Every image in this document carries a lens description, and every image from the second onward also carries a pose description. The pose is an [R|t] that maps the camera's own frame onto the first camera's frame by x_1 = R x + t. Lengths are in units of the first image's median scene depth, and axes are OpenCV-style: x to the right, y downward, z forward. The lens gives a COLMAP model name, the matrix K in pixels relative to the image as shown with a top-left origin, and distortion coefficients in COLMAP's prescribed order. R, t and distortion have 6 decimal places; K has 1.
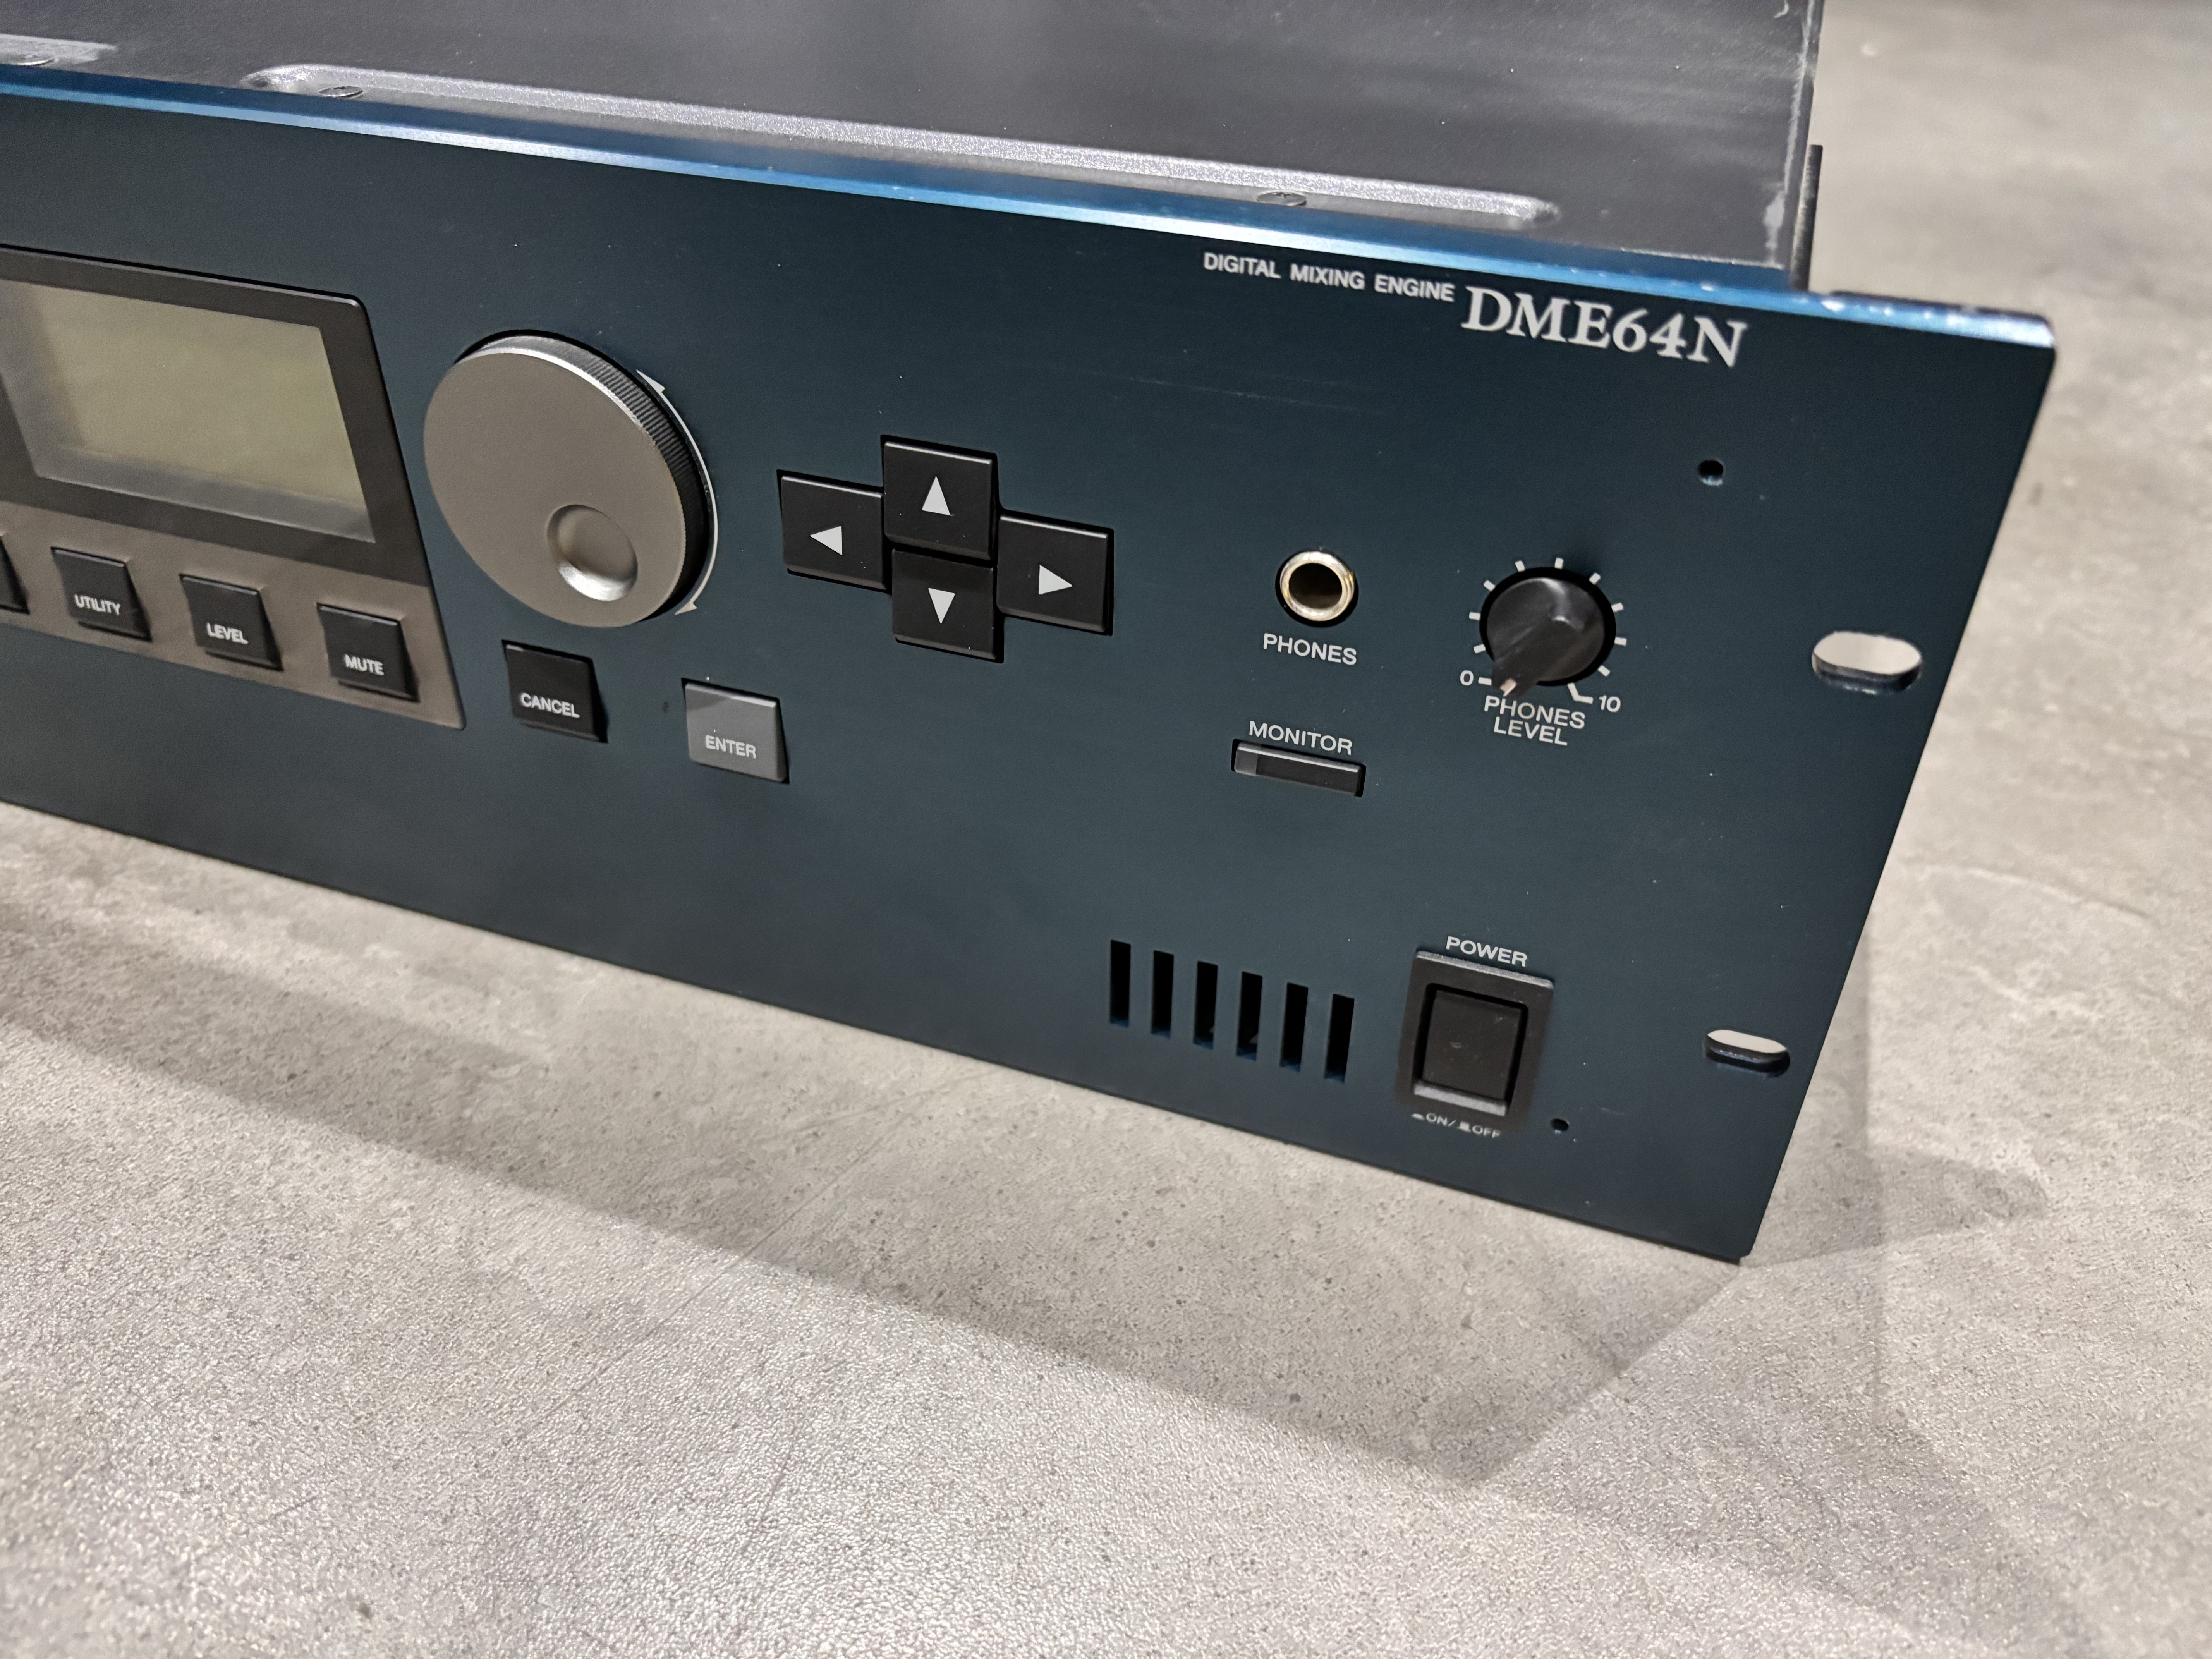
lens RADIAL K [[1738.7, 0, 1102.3], [0, 1738.7, 837.7], [0, 0, 1]] dist [-0.030133, 0.006773]
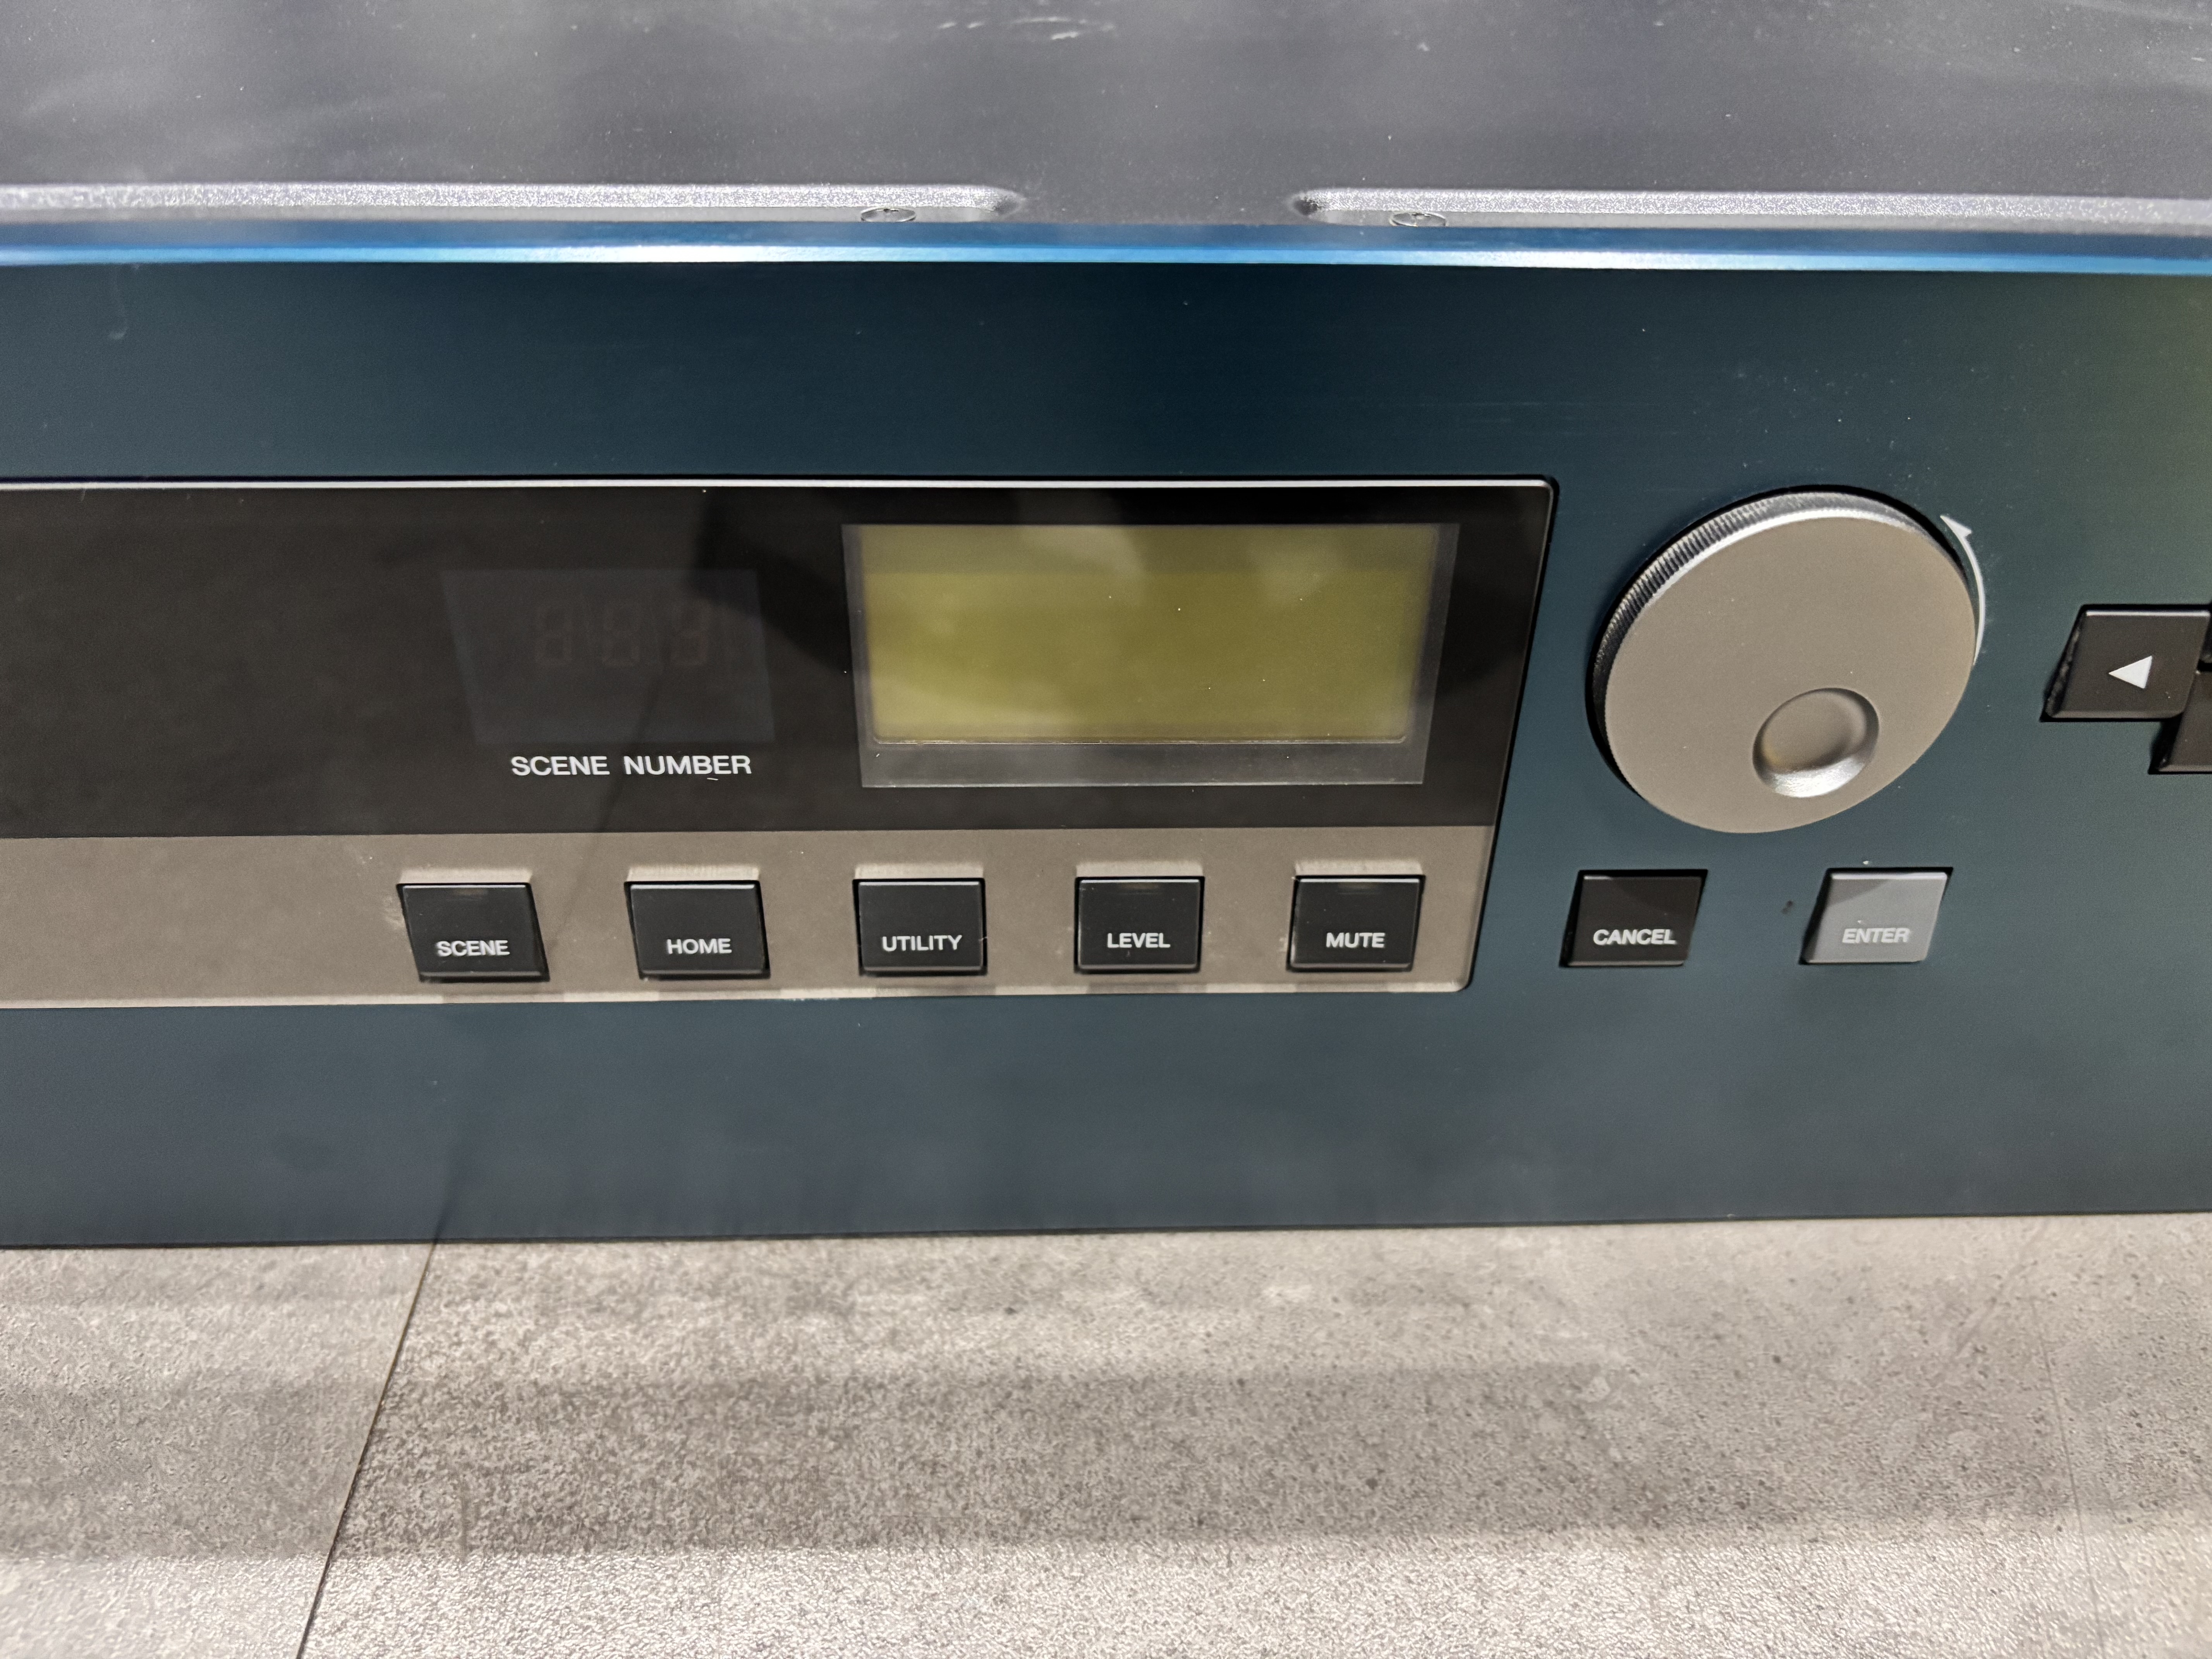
lens RADIAL K [[1738.7, 0, 1102.3], [0, 1738.7, 837.7], [0, 0, 1]] dist [-0.030133, 0.006773]
pose [[0.927417, -0.207747, 0.311029, -0.885322], [0.216759, 0.976208, 0.005719, -0.201028], [-0.304817, 0.062115, 0.950383, 0.332466]]
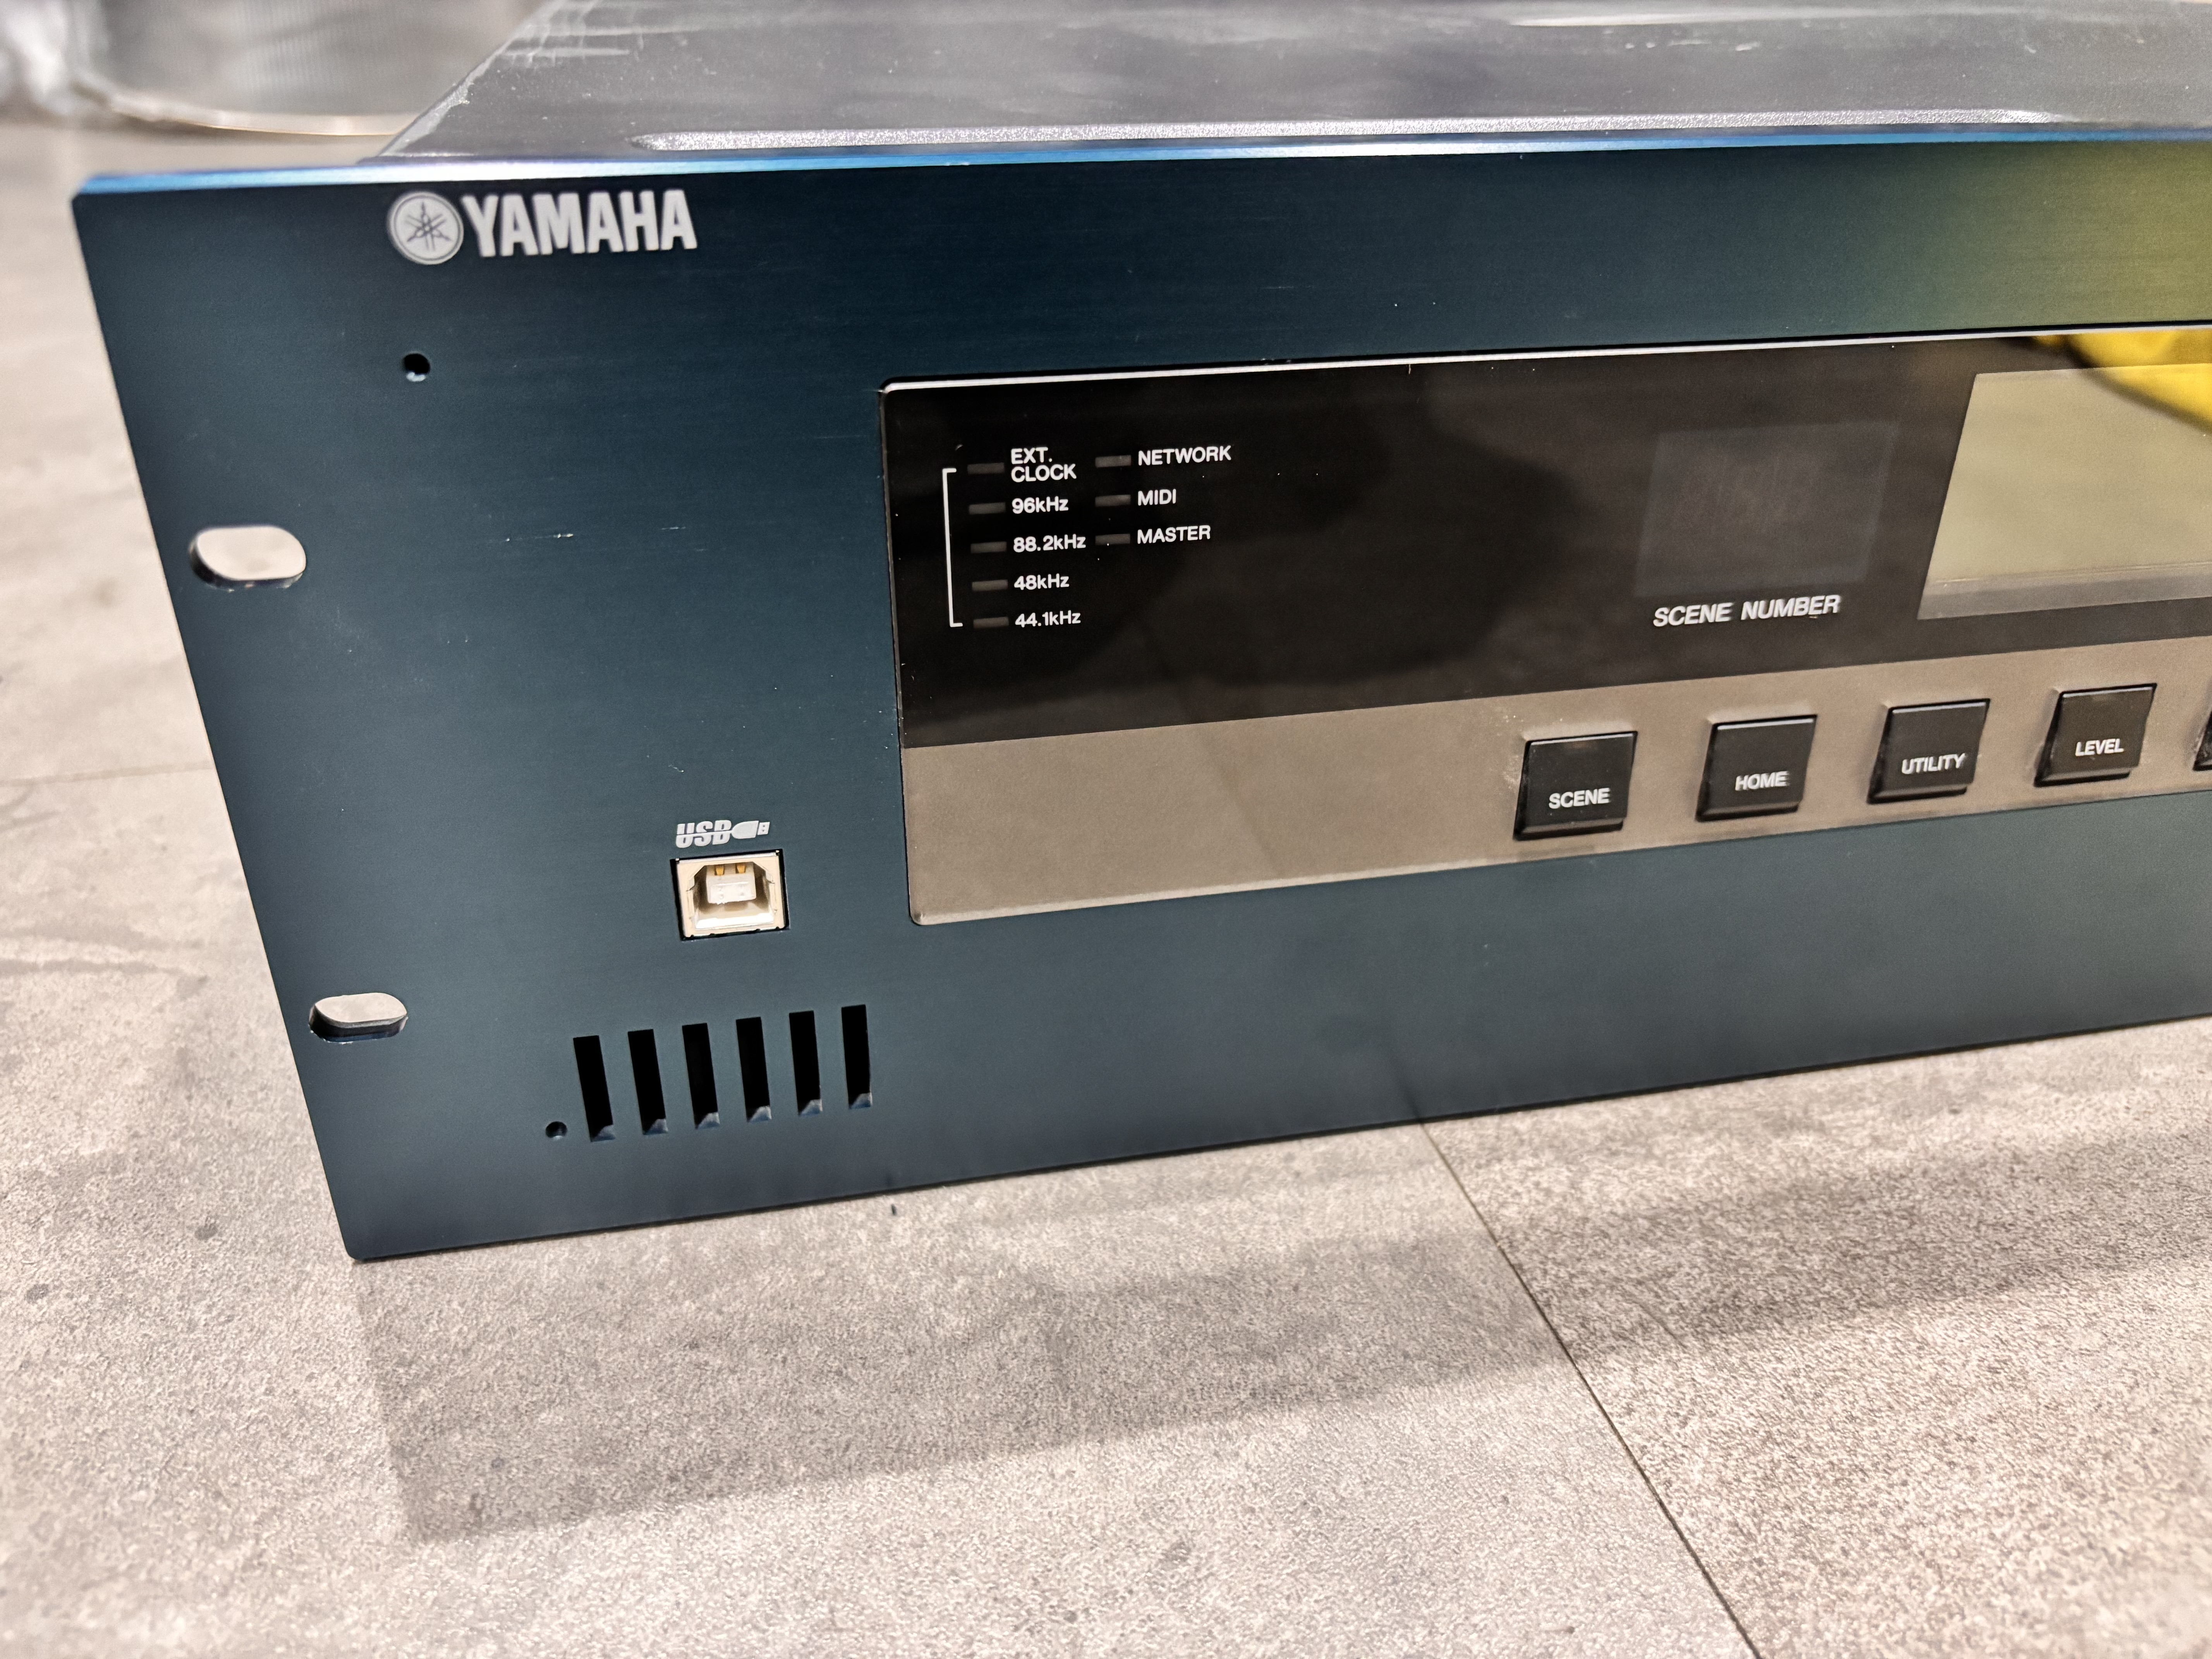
lens RADIAL K [[1702.4, 0, 1114.5], [0, 1702.4, 830.6], [0, 0, 1]] dist [0.008141, -0.005289]
pose [[0.844714, -0.251875, 0.472247, -1.604346], [0.315504, 0.947074, -0.059221, -0.218664], [-0.432337, 0.199021, 0.879475, 0.539149]]
